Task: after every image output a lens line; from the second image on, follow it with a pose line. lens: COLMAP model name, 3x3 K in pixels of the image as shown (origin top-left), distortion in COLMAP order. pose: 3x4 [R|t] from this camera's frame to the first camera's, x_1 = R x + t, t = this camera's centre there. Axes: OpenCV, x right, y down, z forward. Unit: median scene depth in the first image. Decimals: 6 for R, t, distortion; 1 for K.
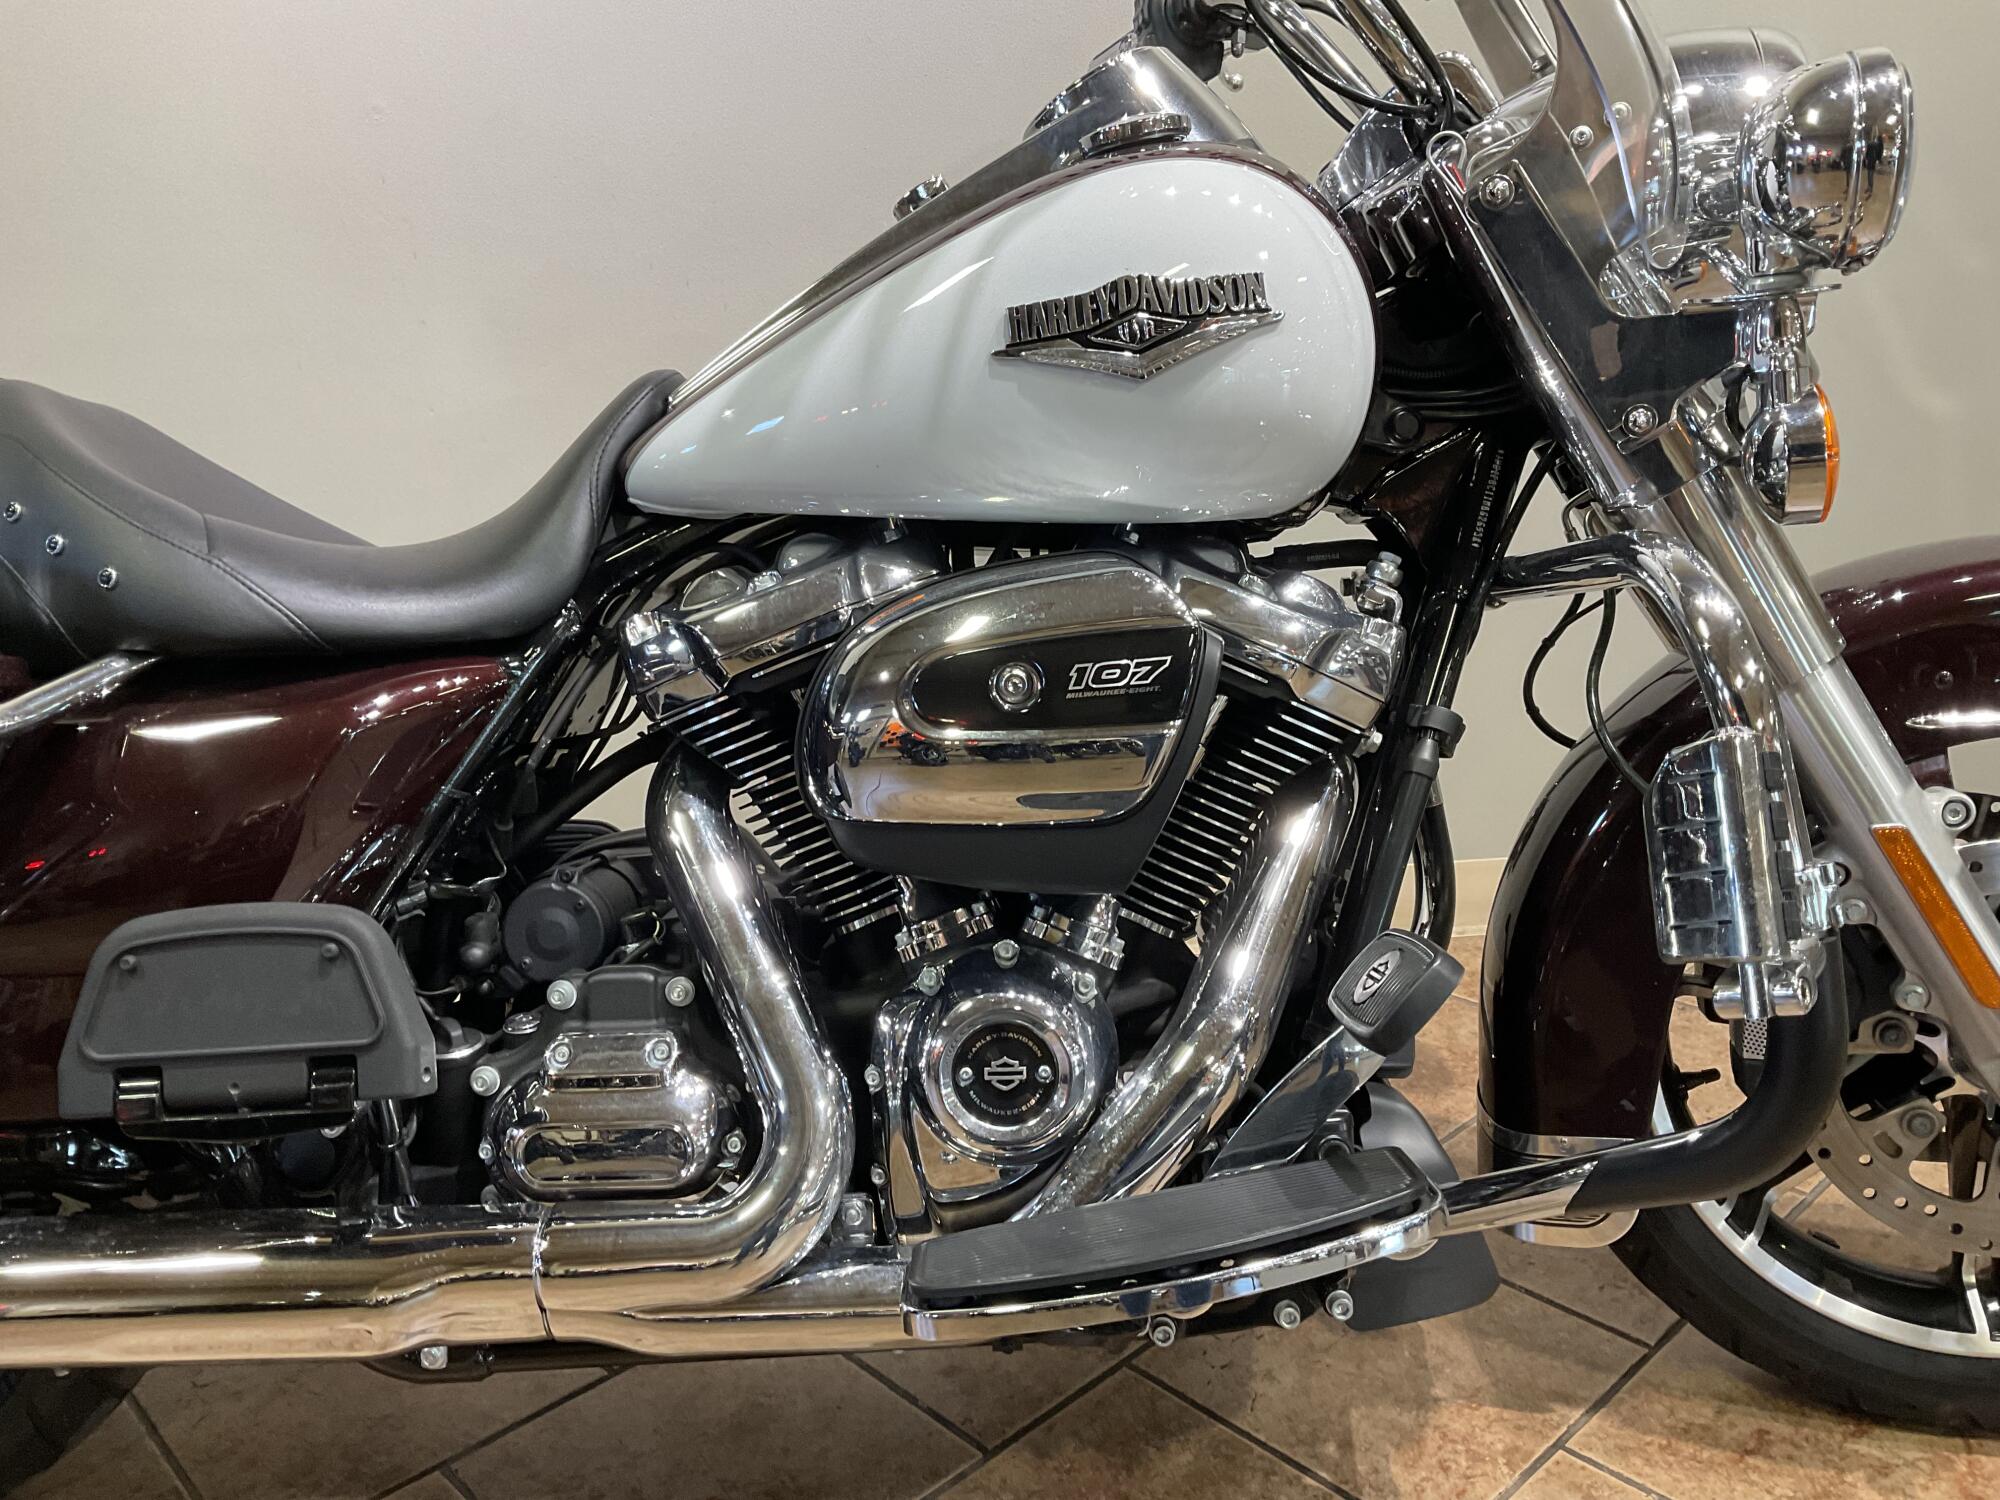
lens RADIAL K [[1675.6, 0, 1000.0], [0, 1675.6, 750.0], [0, 0, 1]] dist [0.004124, -0.026840]
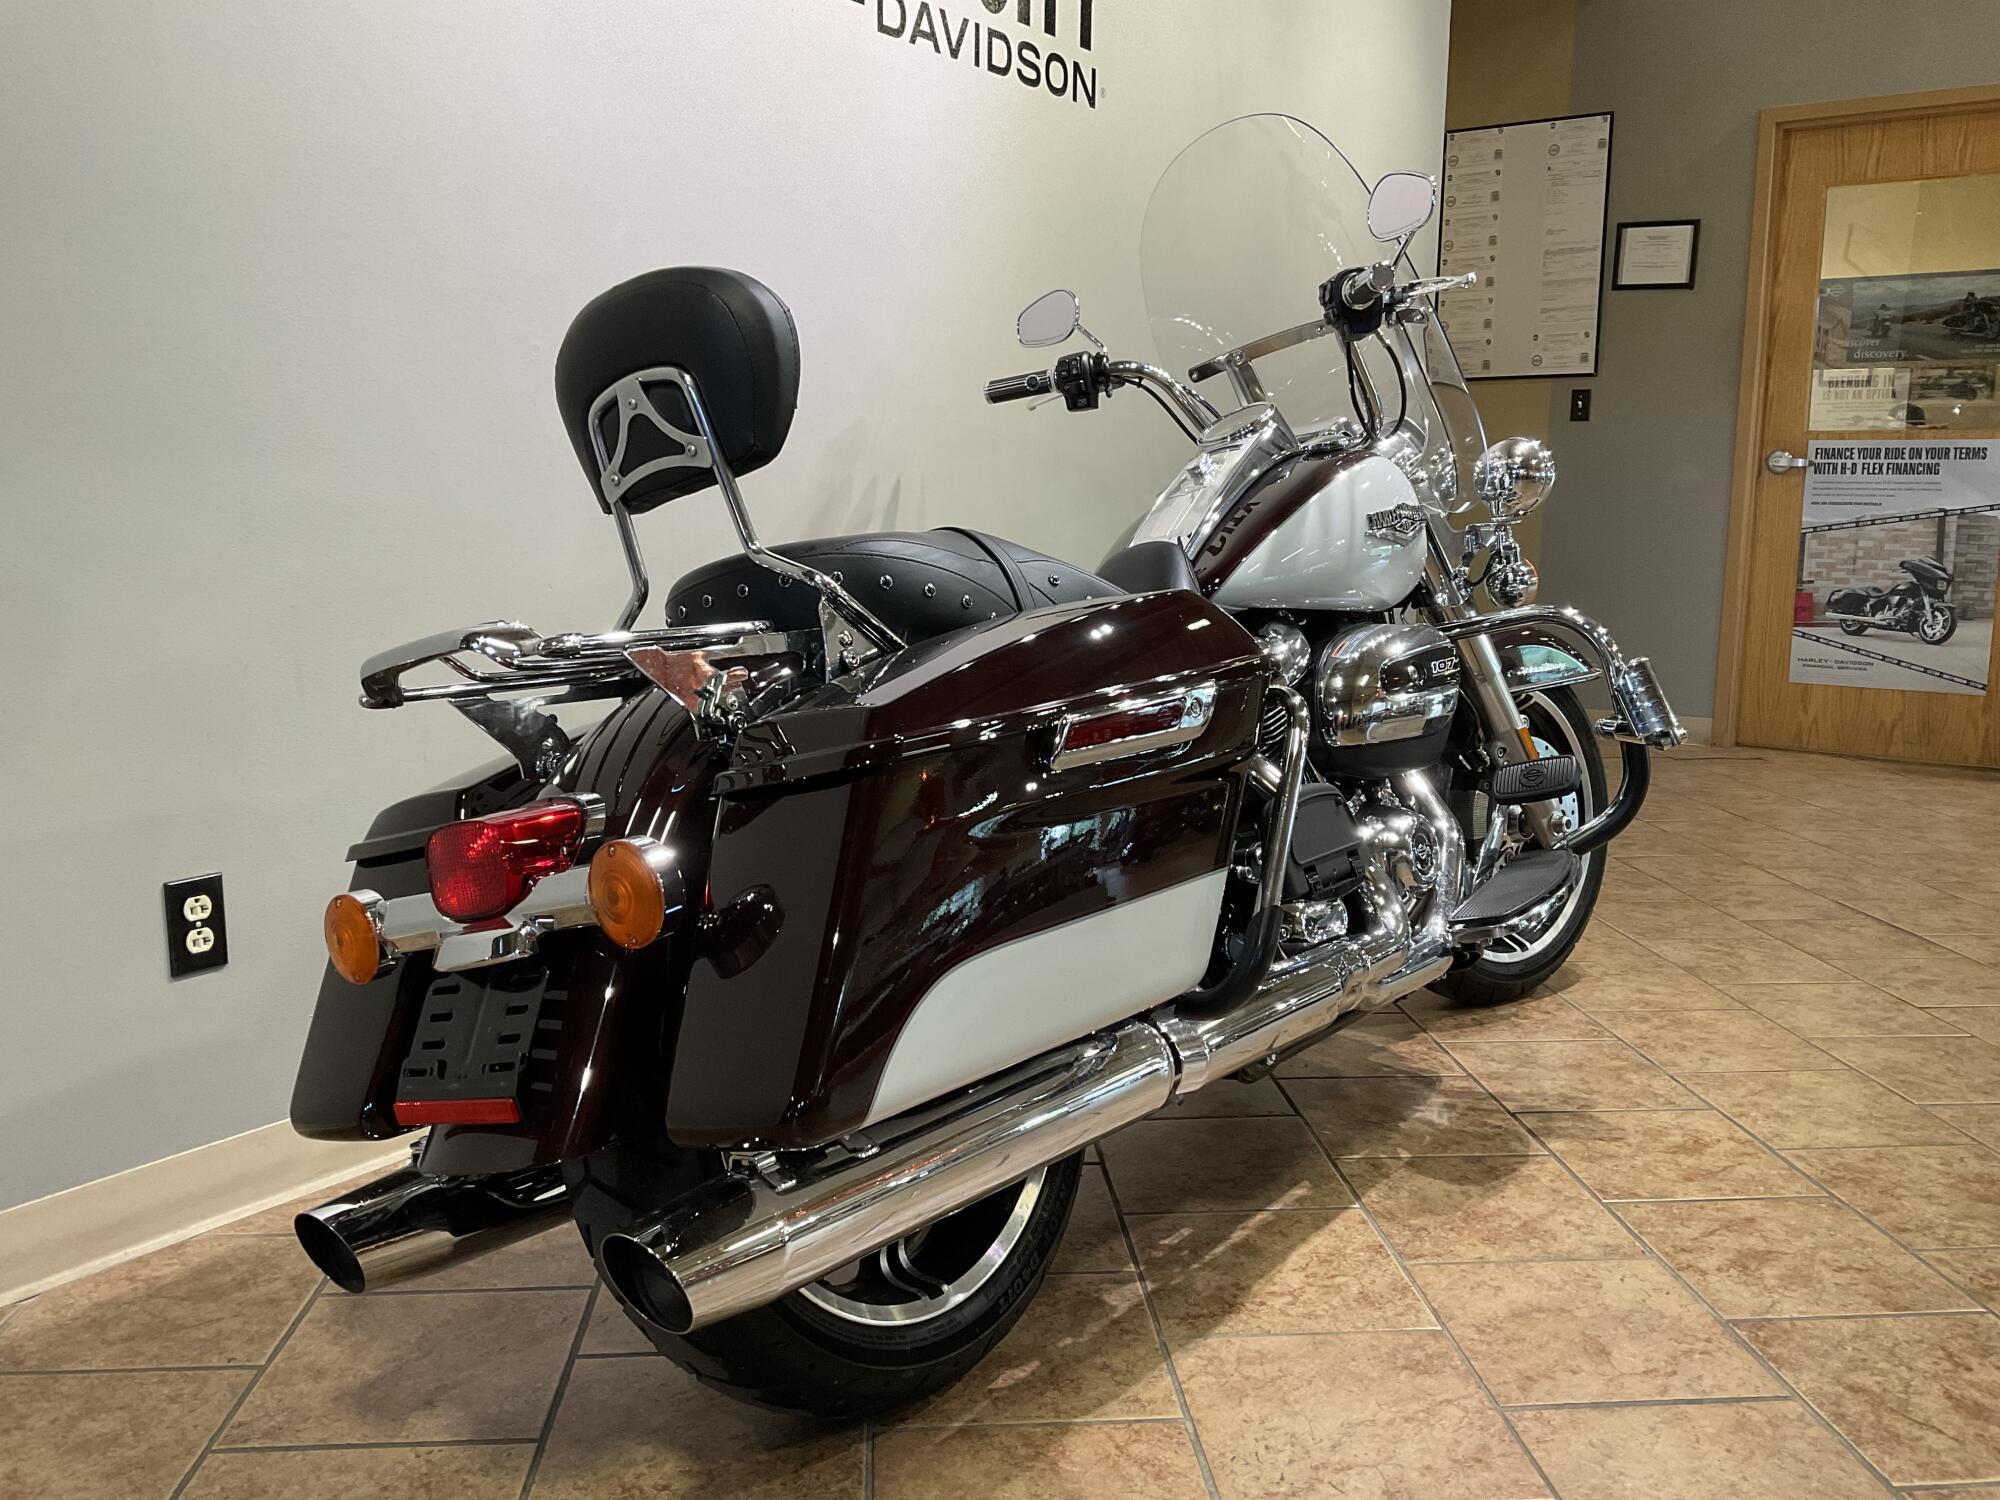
lens RADIAL K [[1643.8, 0, 1000.0], [0, 1643.8, 750.0], [0, 0, 1]] dist [0.005188, -0.015075]
pose [[0.616640, -0.060780, 0.784896, -1.857993], [0.185024, 0.980277, -0.069451, 0.101126], [-0.765194, 0.188051, 0.615723, 0.067508]]
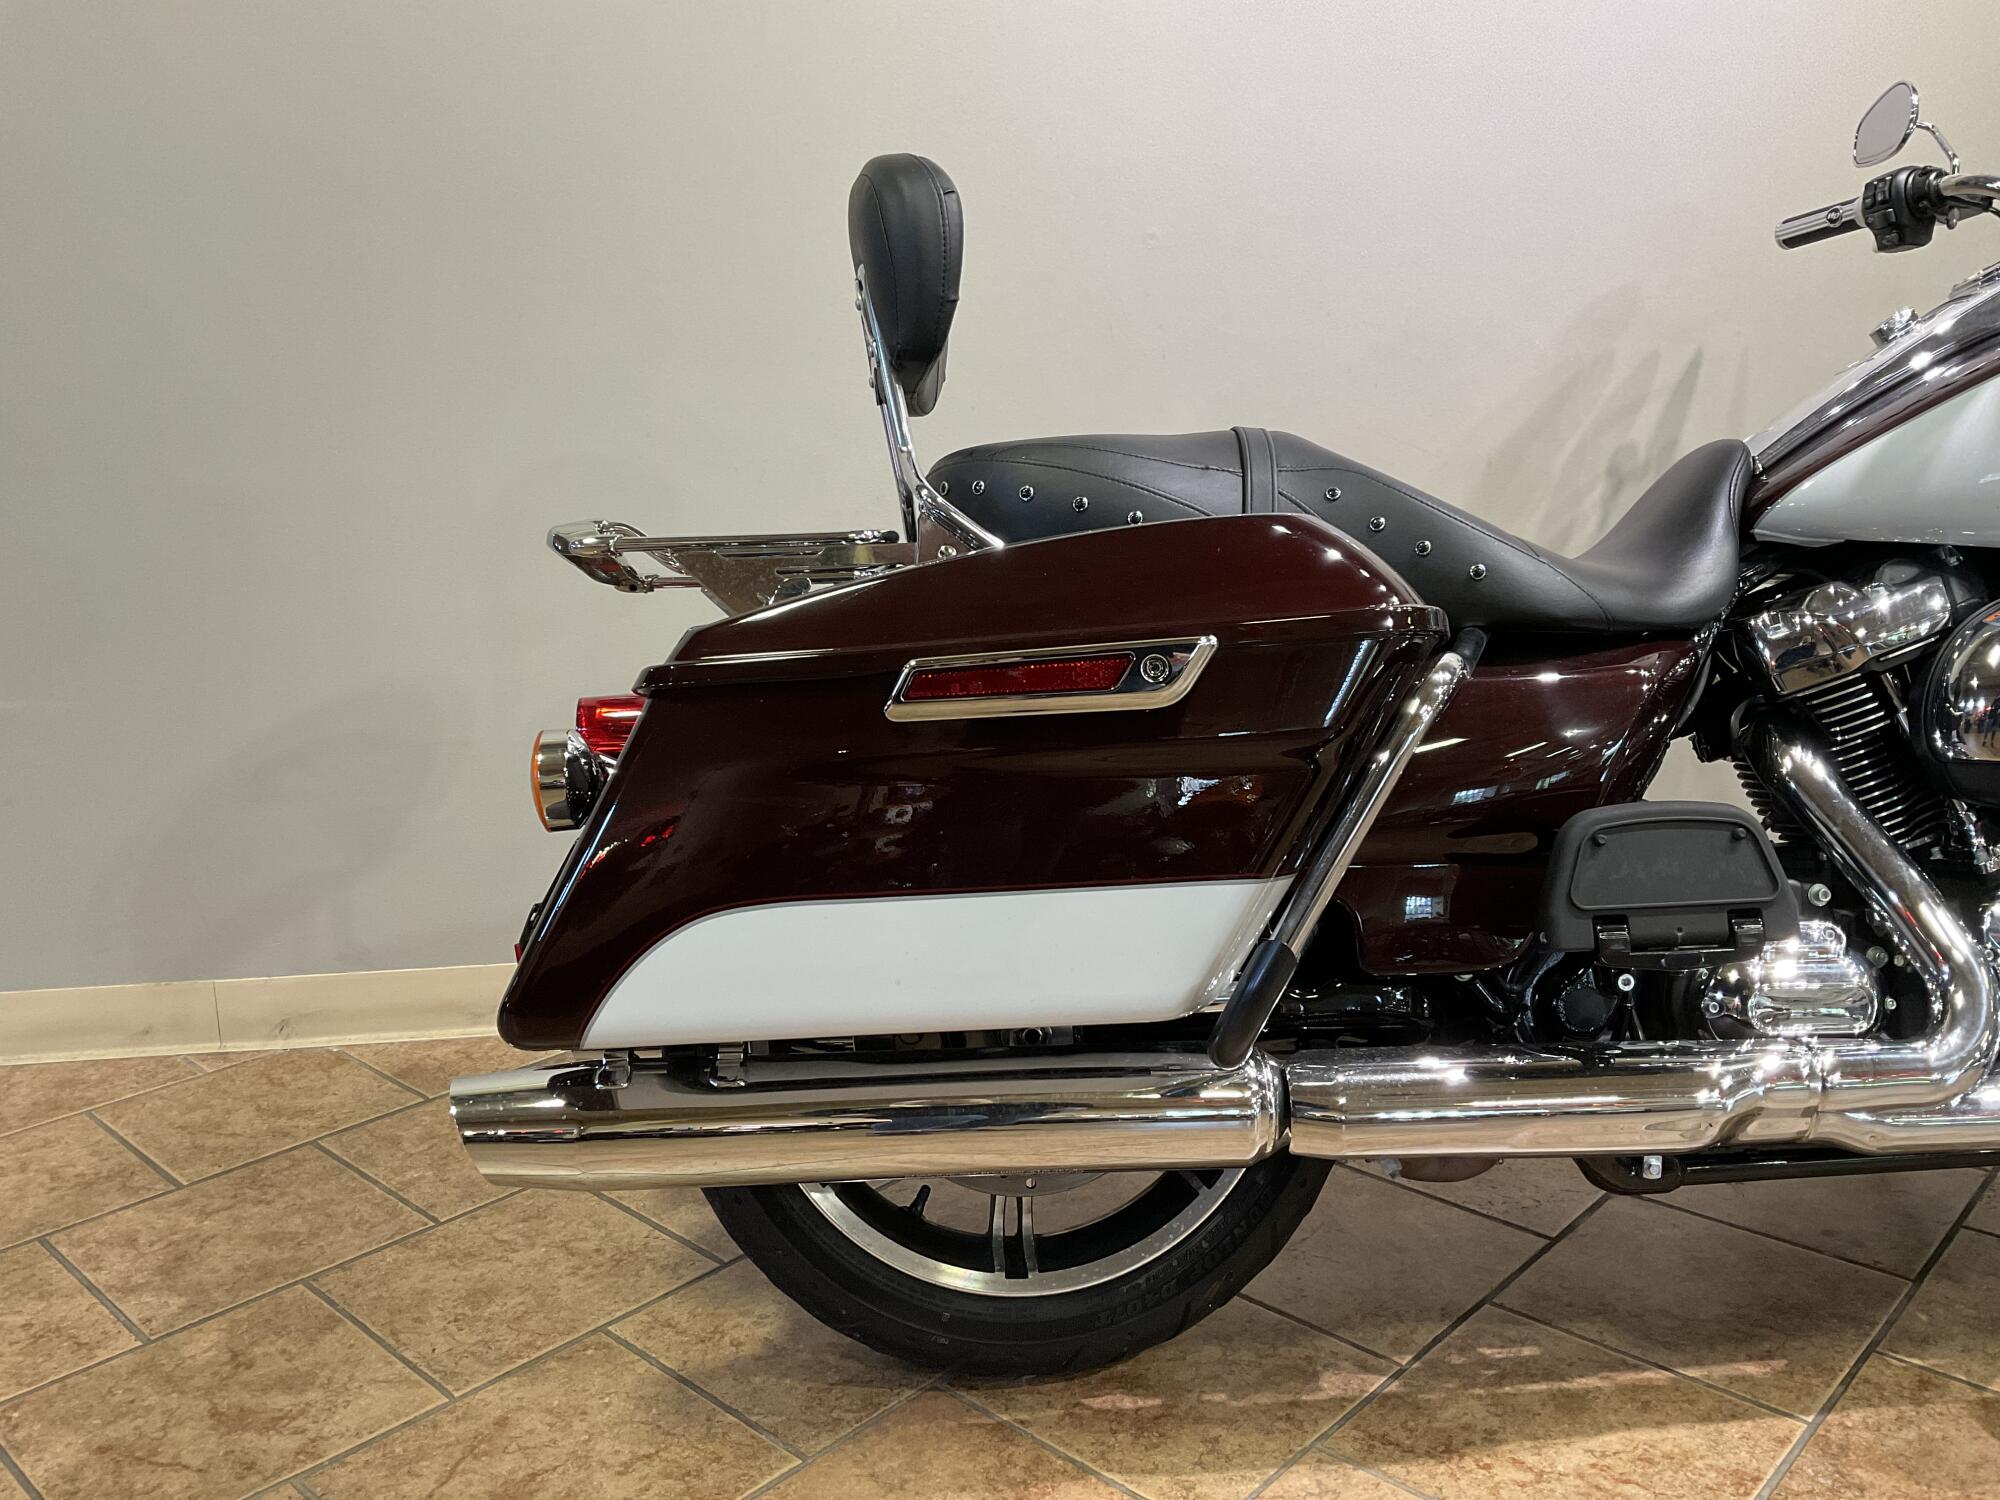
lens RADIAL K [[1675.6, 0, 1000.0], [0, 1675.6, 750.0], [0, 0, 1]] dist [0.004124, -0.026840]
pose [[0.995571, 0.023681, 0.090982, -0.950638], [-0.016747, 0.996950, -0.076228, 0.142357], [-0.092509, 0.074367, 0.992931, -0.264368]]
